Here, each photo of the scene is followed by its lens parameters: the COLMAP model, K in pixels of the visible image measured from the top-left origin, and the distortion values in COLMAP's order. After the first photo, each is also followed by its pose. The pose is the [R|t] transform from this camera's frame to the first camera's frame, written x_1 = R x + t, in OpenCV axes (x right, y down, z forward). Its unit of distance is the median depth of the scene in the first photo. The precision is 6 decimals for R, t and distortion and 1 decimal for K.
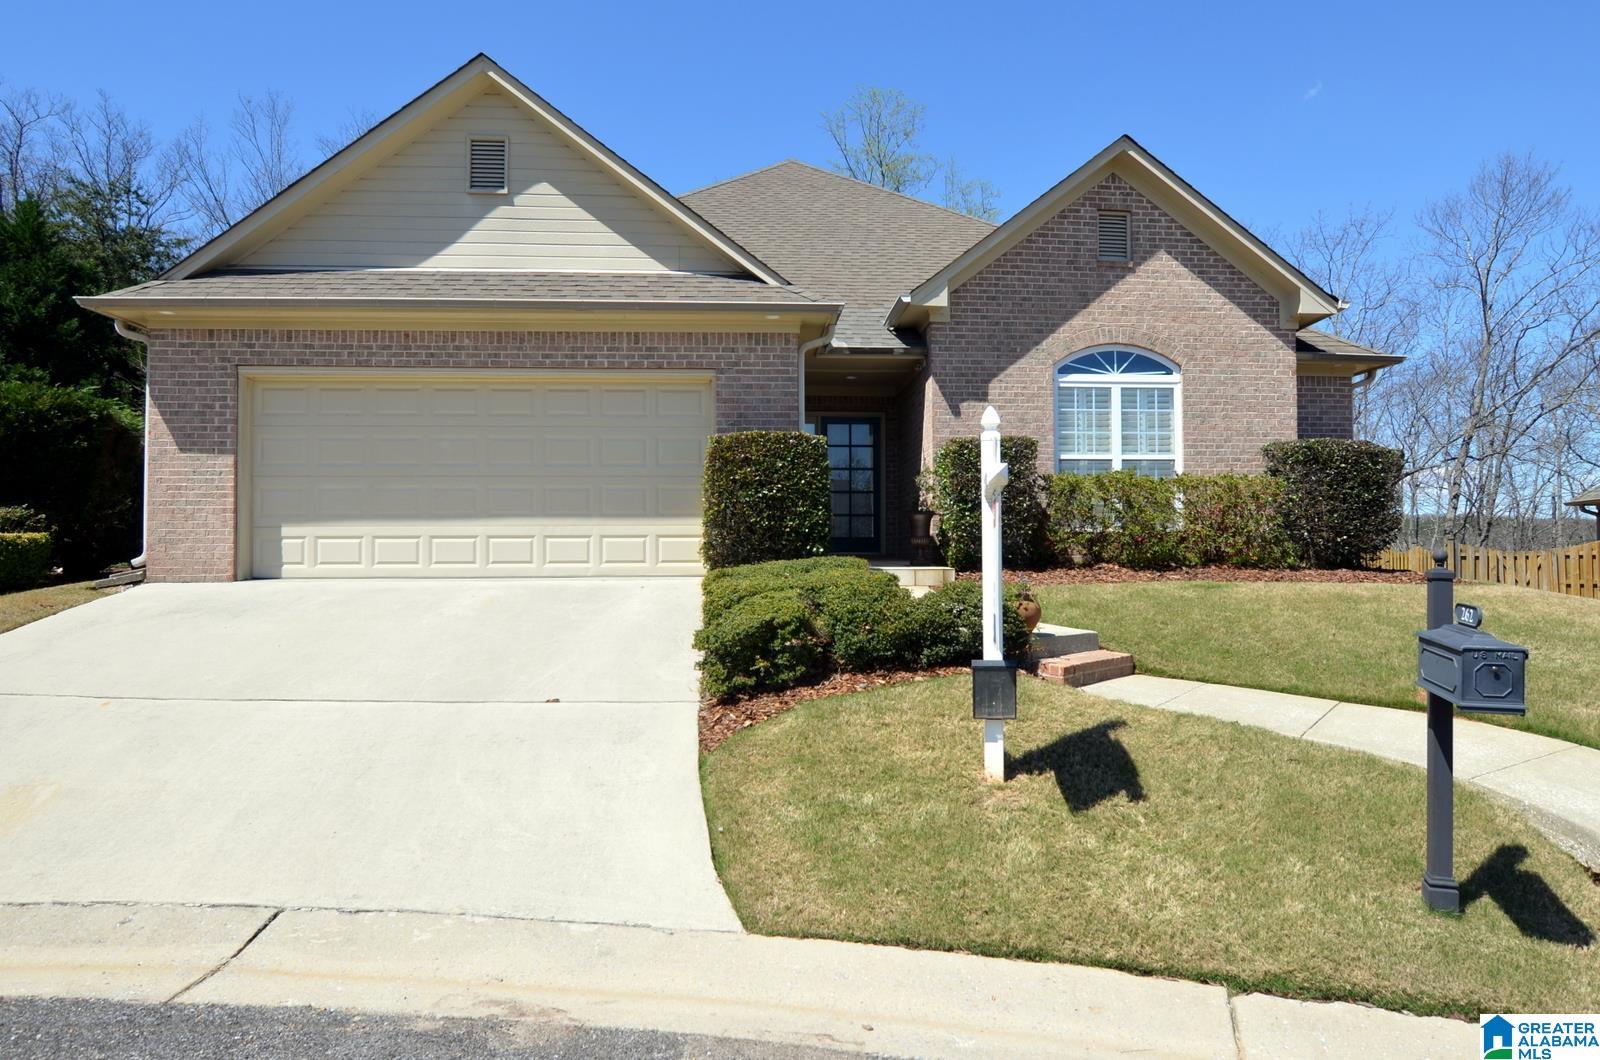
lens RADIAL K [[947.4, 0, 811.9], [0, 947.4, 525.7], [0, 0, 1]] dist [-0.031014, -0.000242]
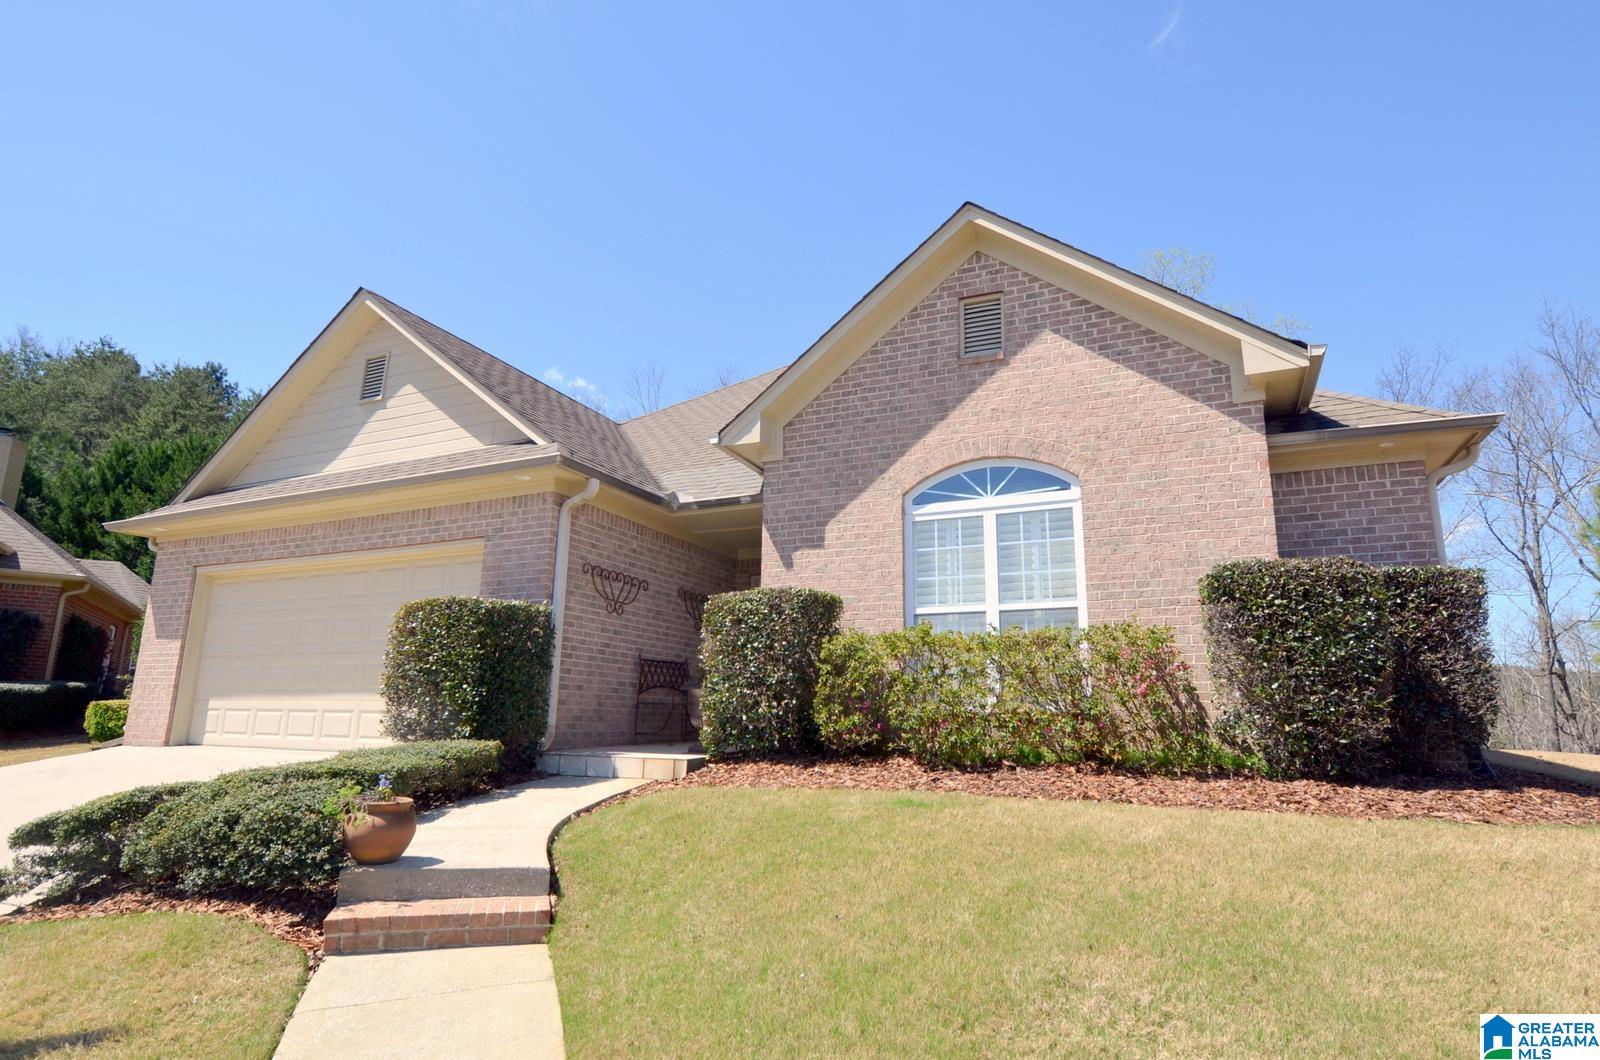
lens RADIAL K [[852.9, 0, 800.0], [0, 852.9, 530.0], [0, 0, 1]] dist [-0.026189, -0.000183]
pose [[0.877458, -0.091851, -0.470776, 0.512984], [-0.000011, 0.981490, -0.191514, -0.005427], [0.479653, 0.168050, 0.861215, 0.352096]]
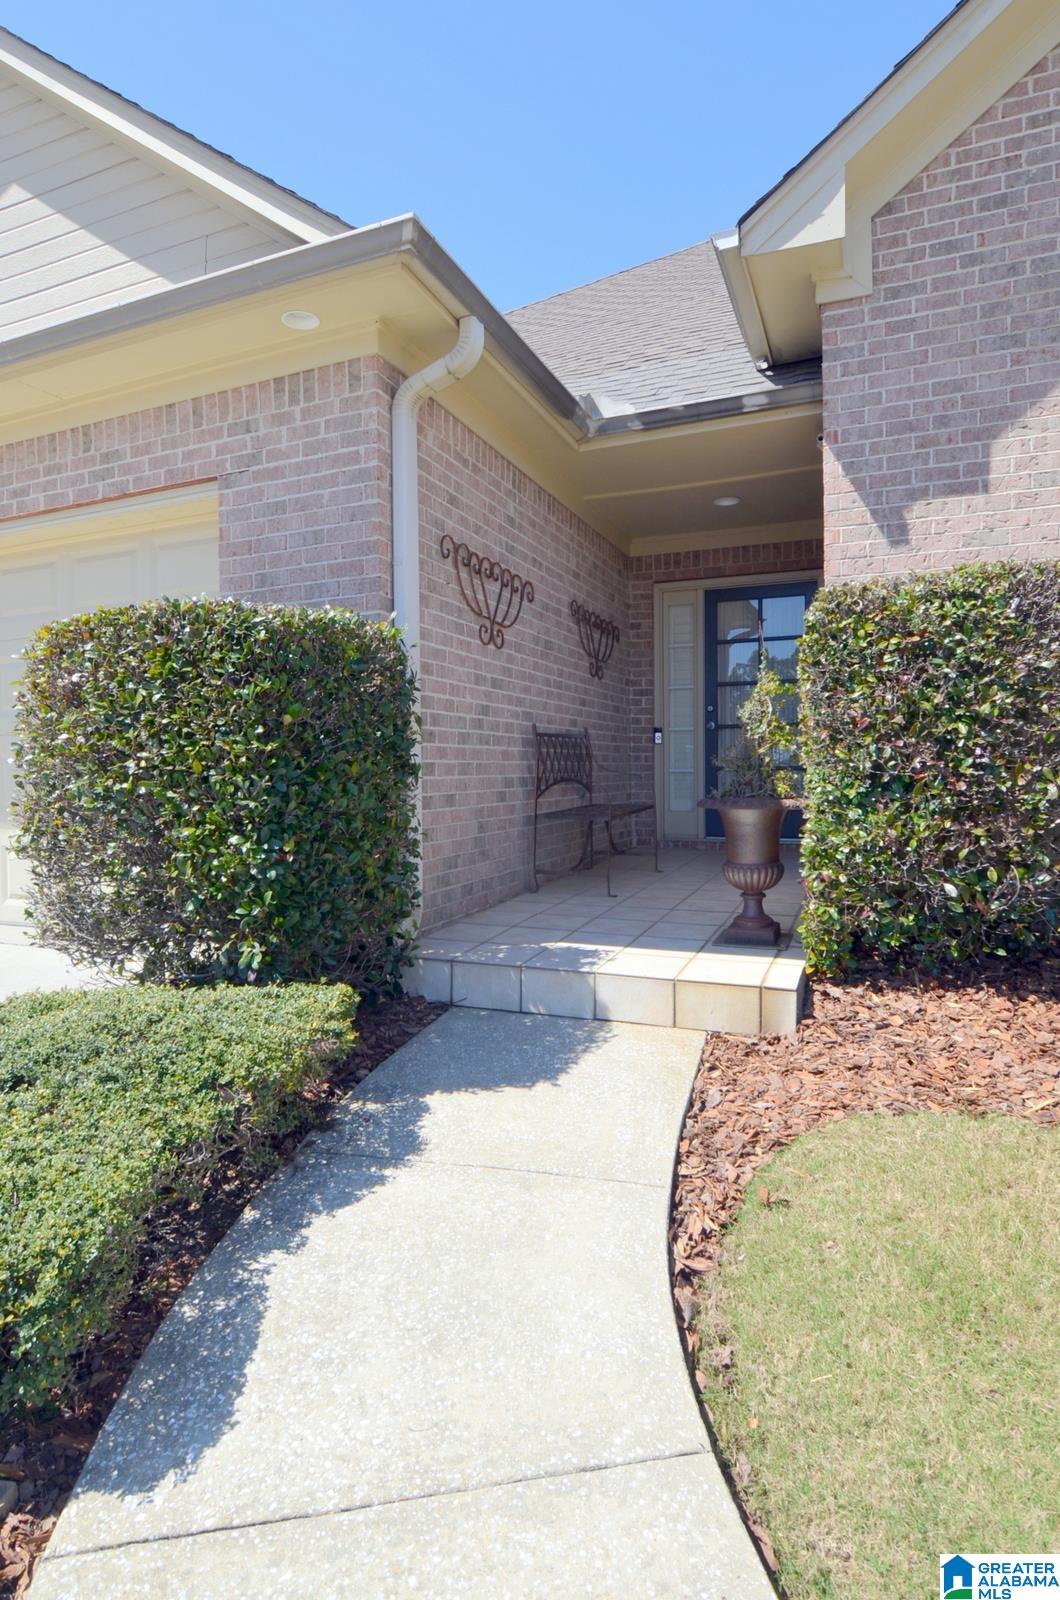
lens RADIAL K [[864.7, 0, 535.0], [0, 864.7, 785.9], [0, 0, 1]] dist [-0.034059, 0.012627]
pose [[0.894992, 0.001903, -0.446079, 0.177171], [0.023667, 0.998380, 0.051744, -0.036427], [0.445455, -0.056868, 0.893497, 0.613006]]
